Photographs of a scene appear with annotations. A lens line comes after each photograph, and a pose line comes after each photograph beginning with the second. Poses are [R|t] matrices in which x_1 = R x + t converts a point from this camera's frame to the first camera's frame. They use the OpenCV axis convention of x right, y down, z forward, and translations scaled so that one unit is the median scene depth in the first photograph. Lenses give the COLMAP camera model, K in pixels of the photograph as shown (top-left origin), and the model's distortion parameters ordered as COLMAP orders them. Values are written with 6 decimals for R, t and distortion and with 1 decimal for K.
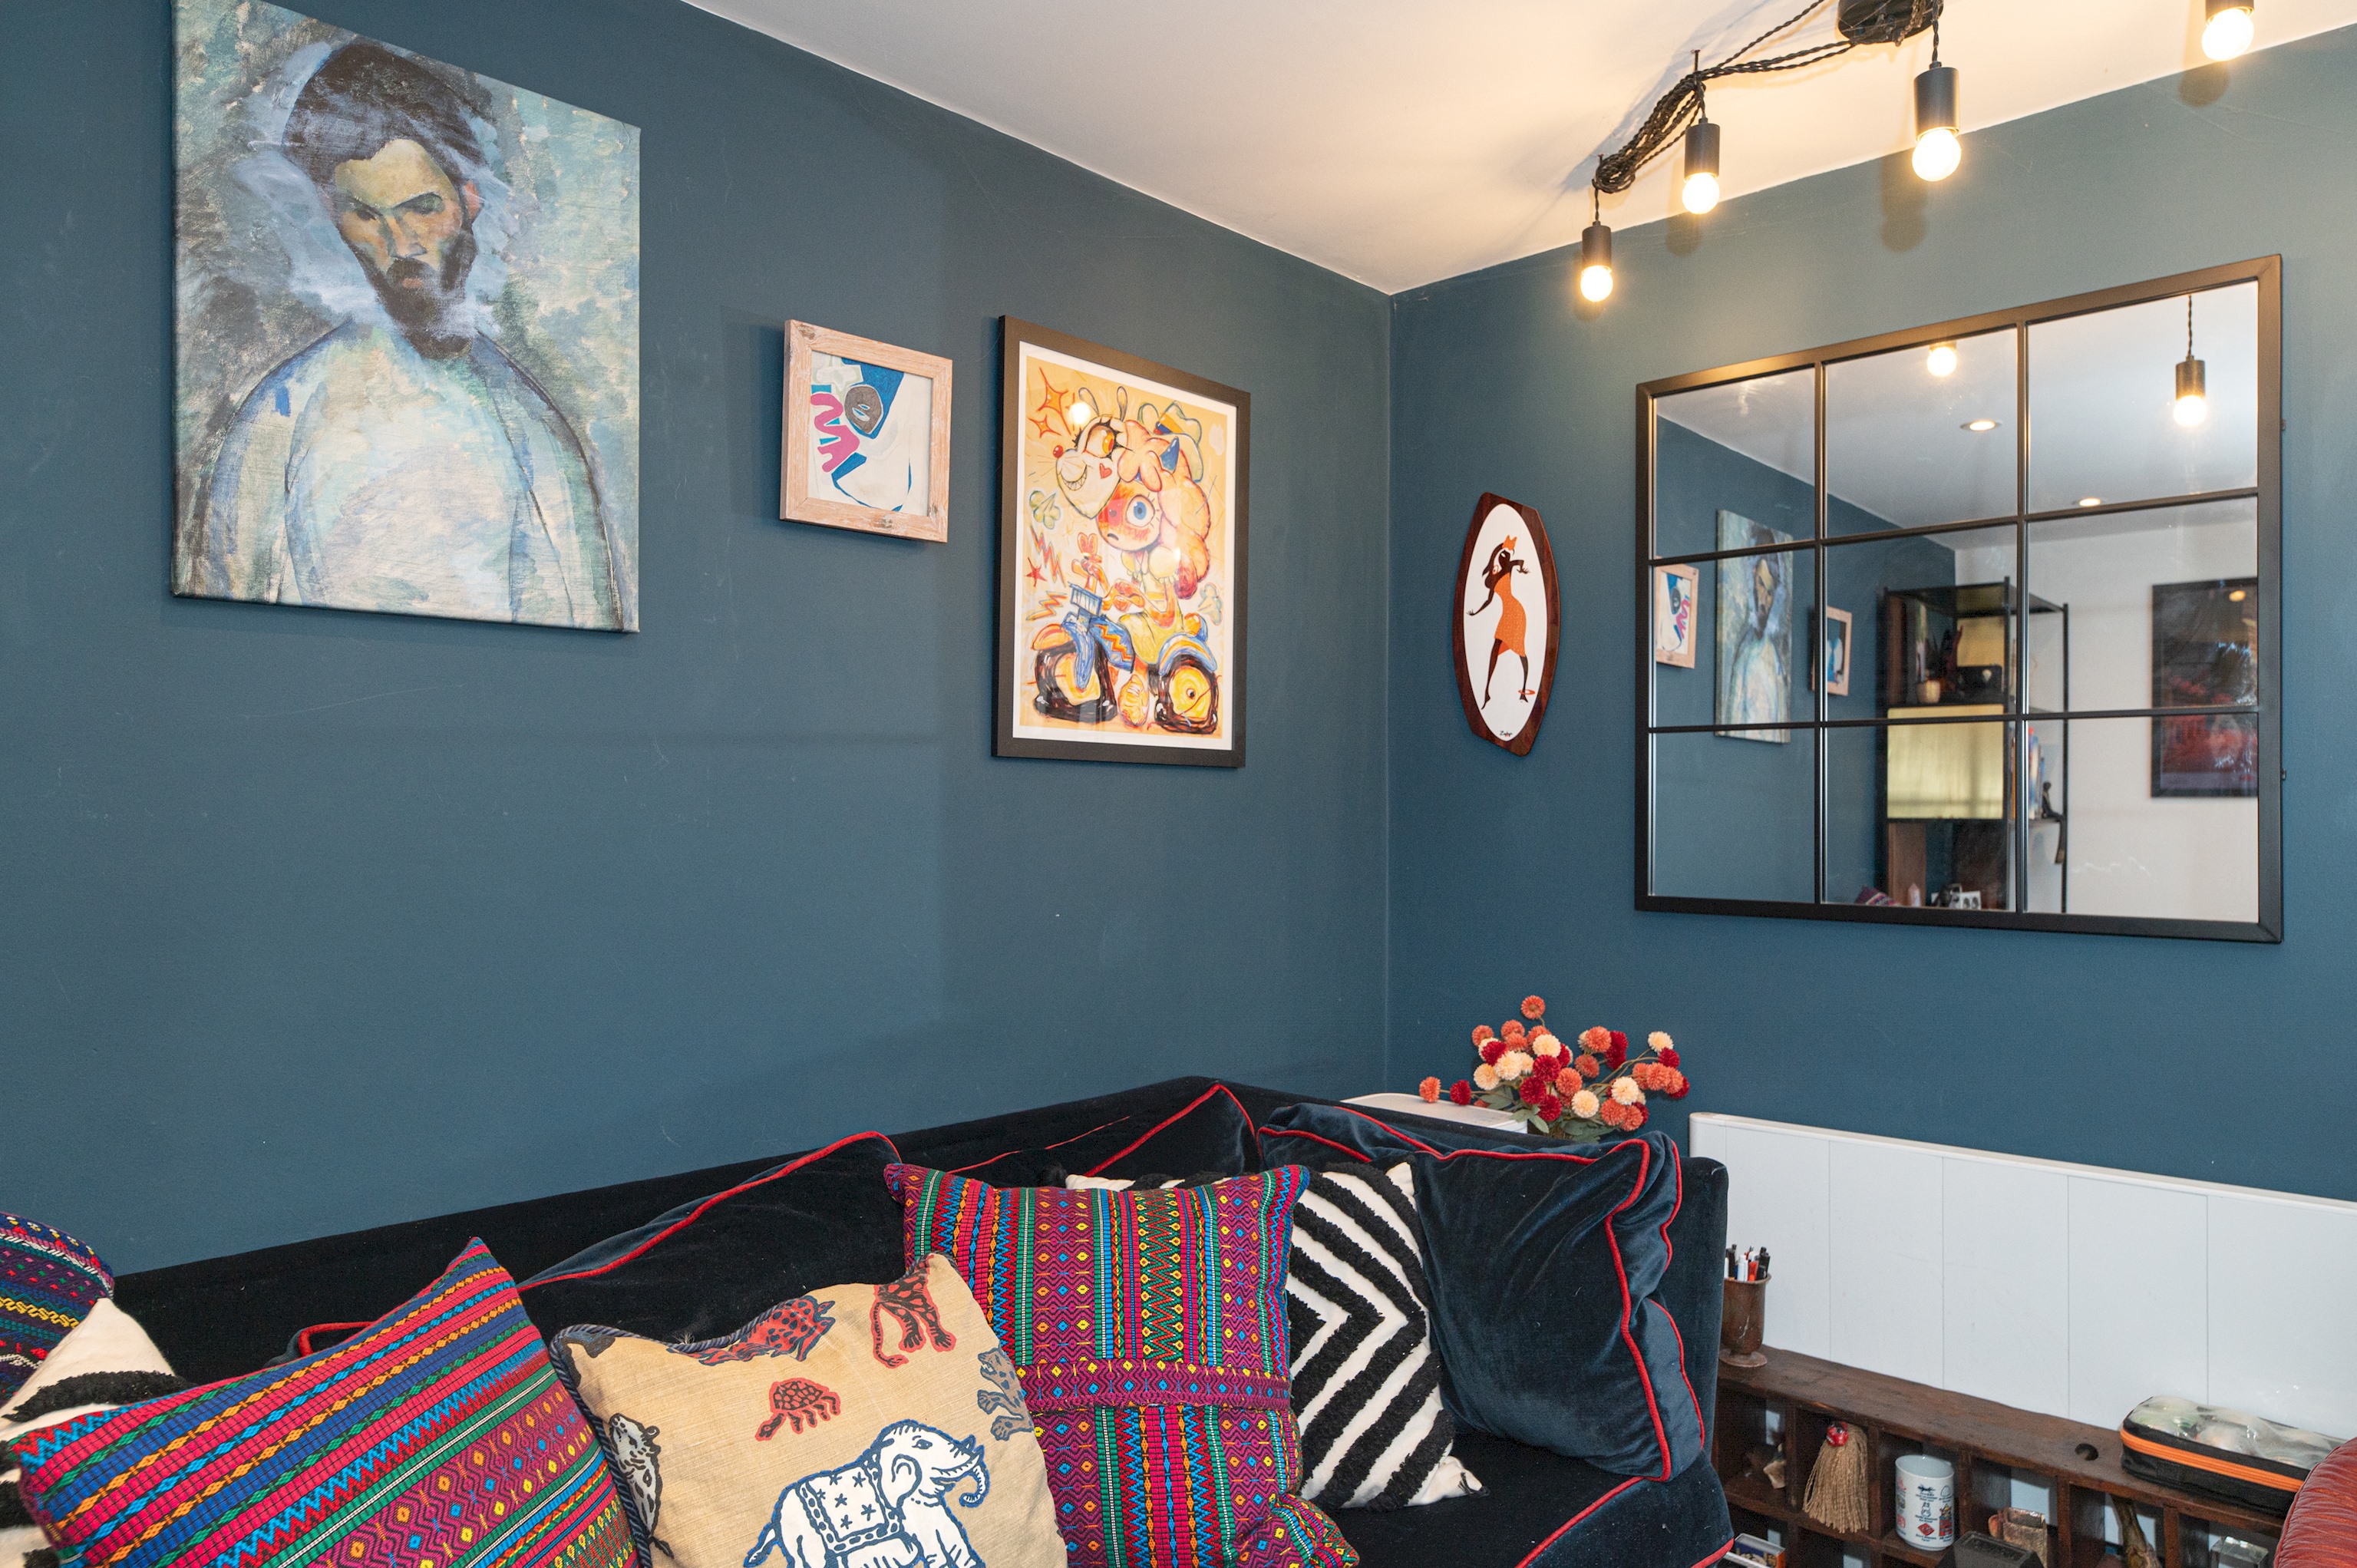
lens RADIAL K [[1517.0, 0, 1178.7], [0, 1517.0, 797.6], [0, 0, 1]] dist [0.001900, 0.000049]
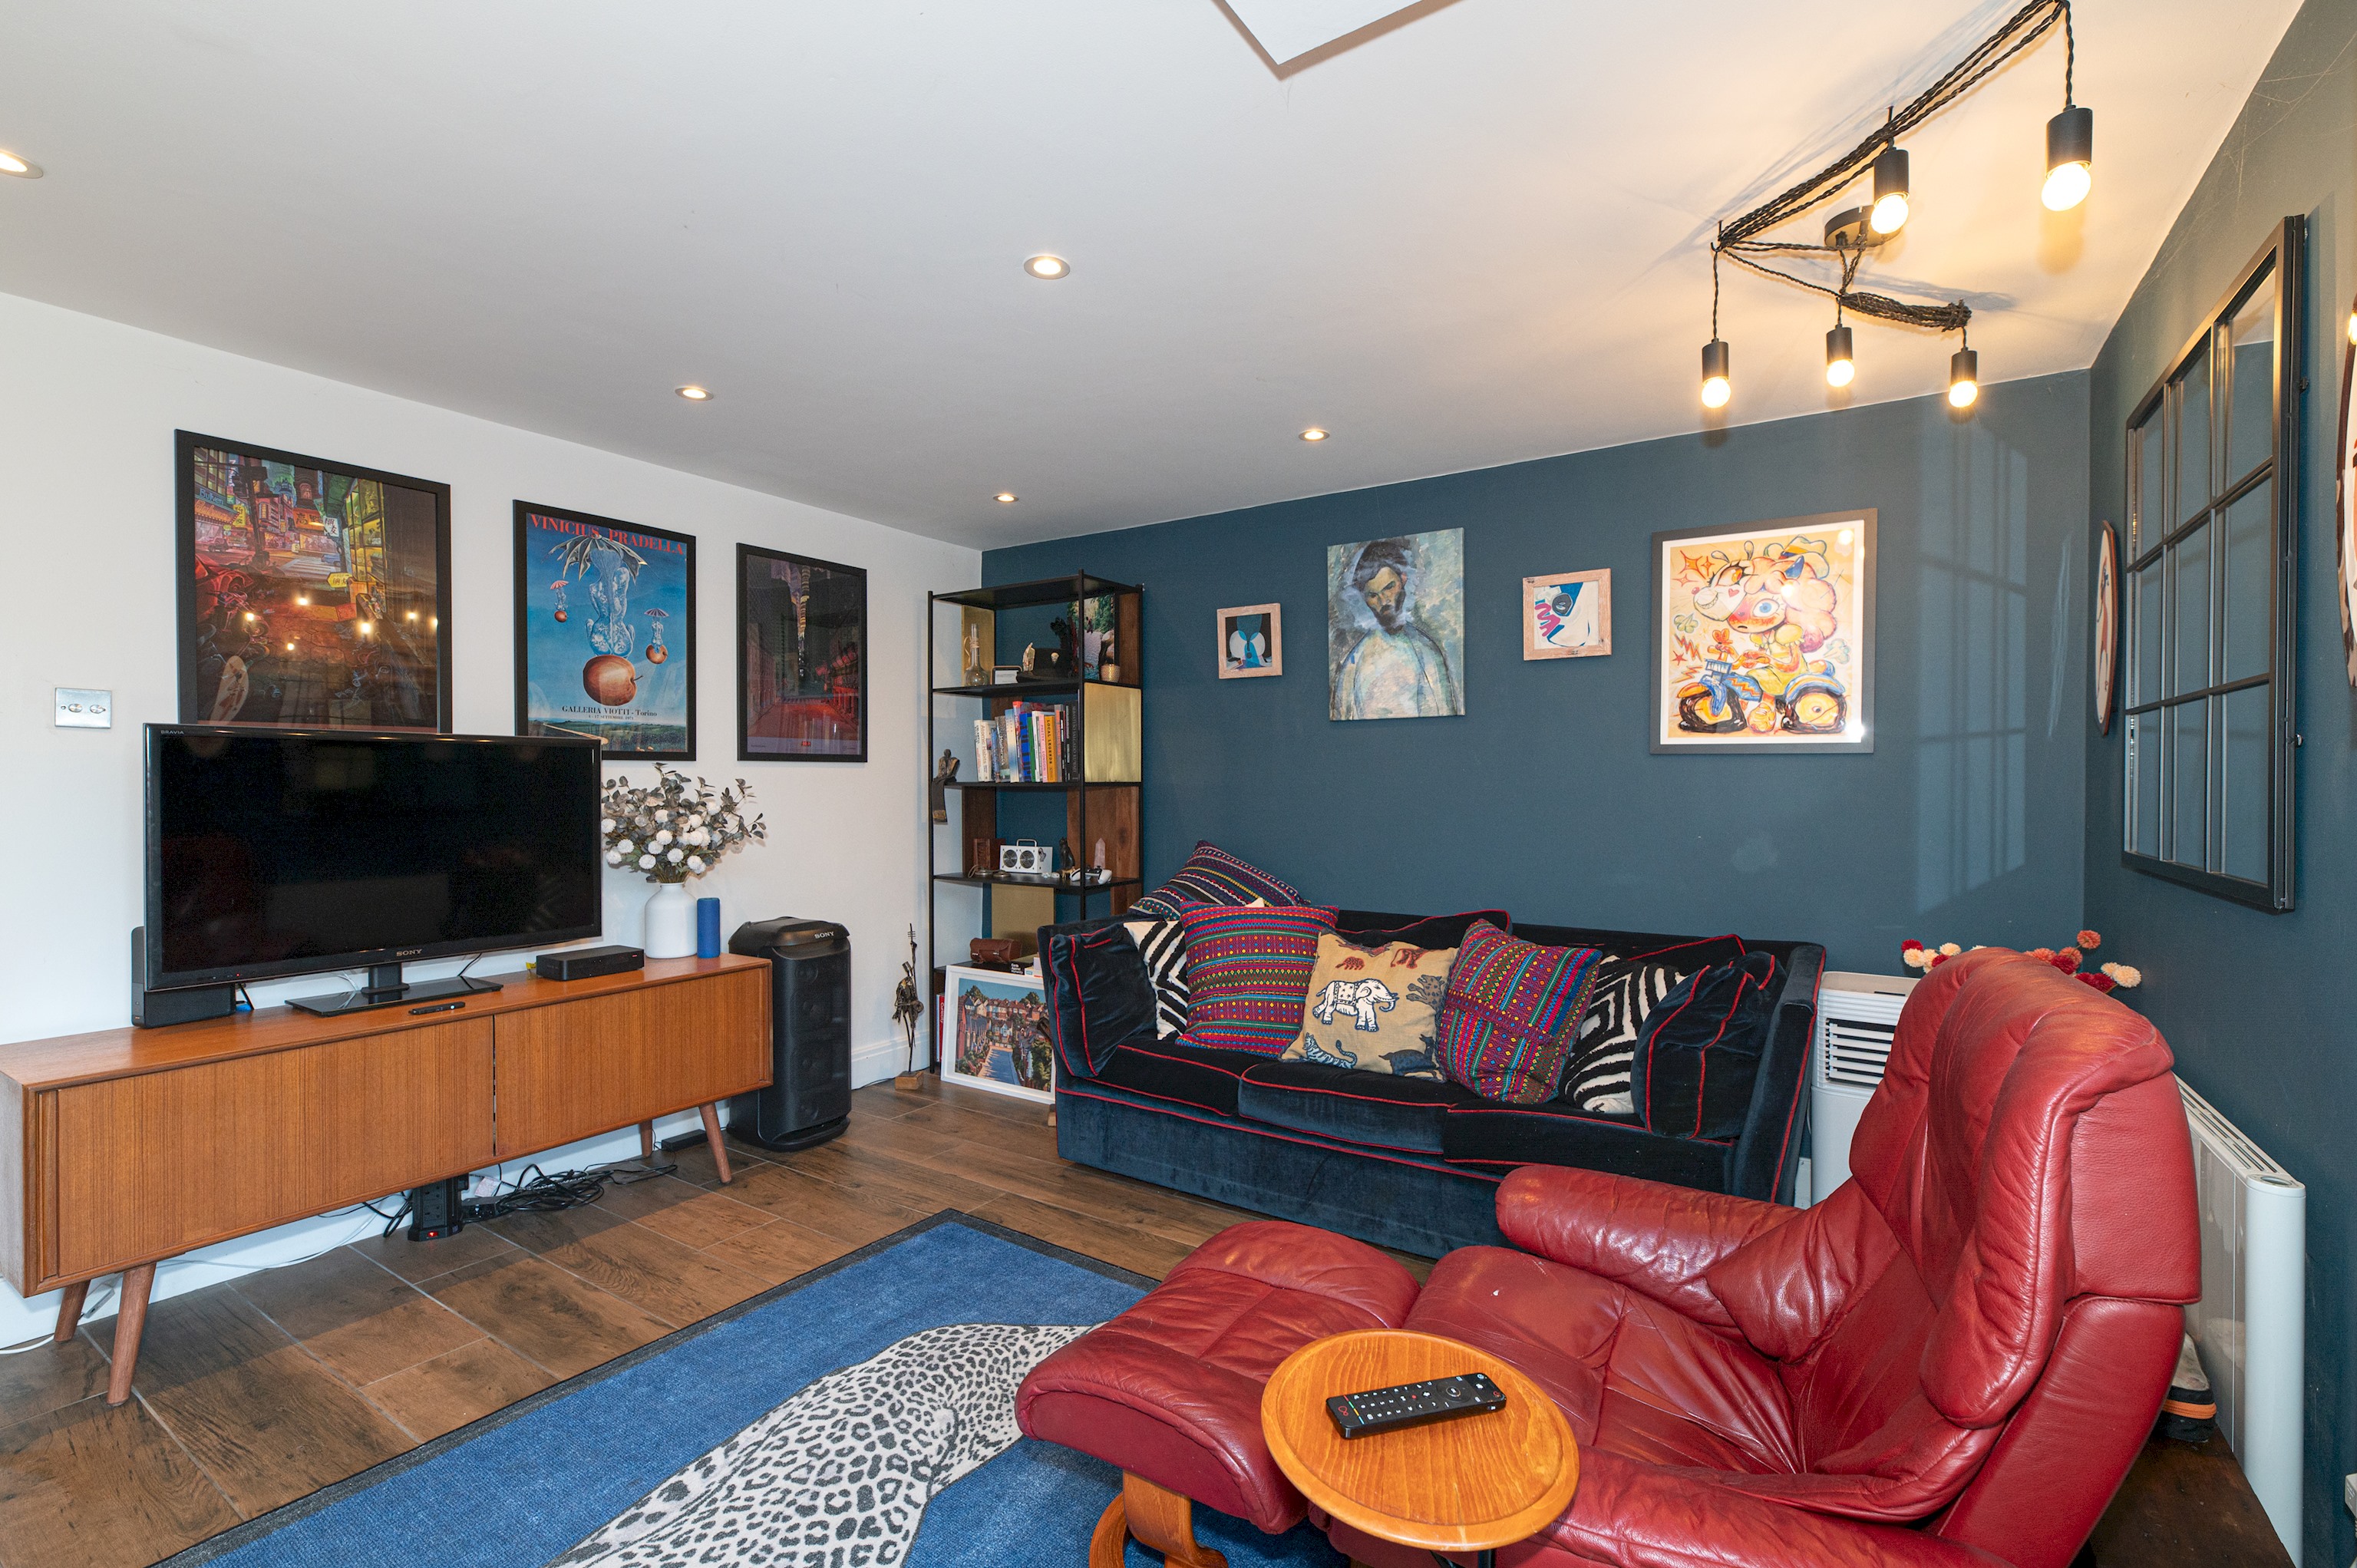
lens RADIAL K [[1043.7, 0, 1193.5], [0, 1043.7, 789.2], [0, 0, 1]] dist [0.002447, -0.000720]
pose [[0.189369, 0.003510, -0.981900, 1.401583], [0.005956, 0.999971, 0.004723, 0.010798], [0.981888, -0.006743, 0.189343, 0.184804]]
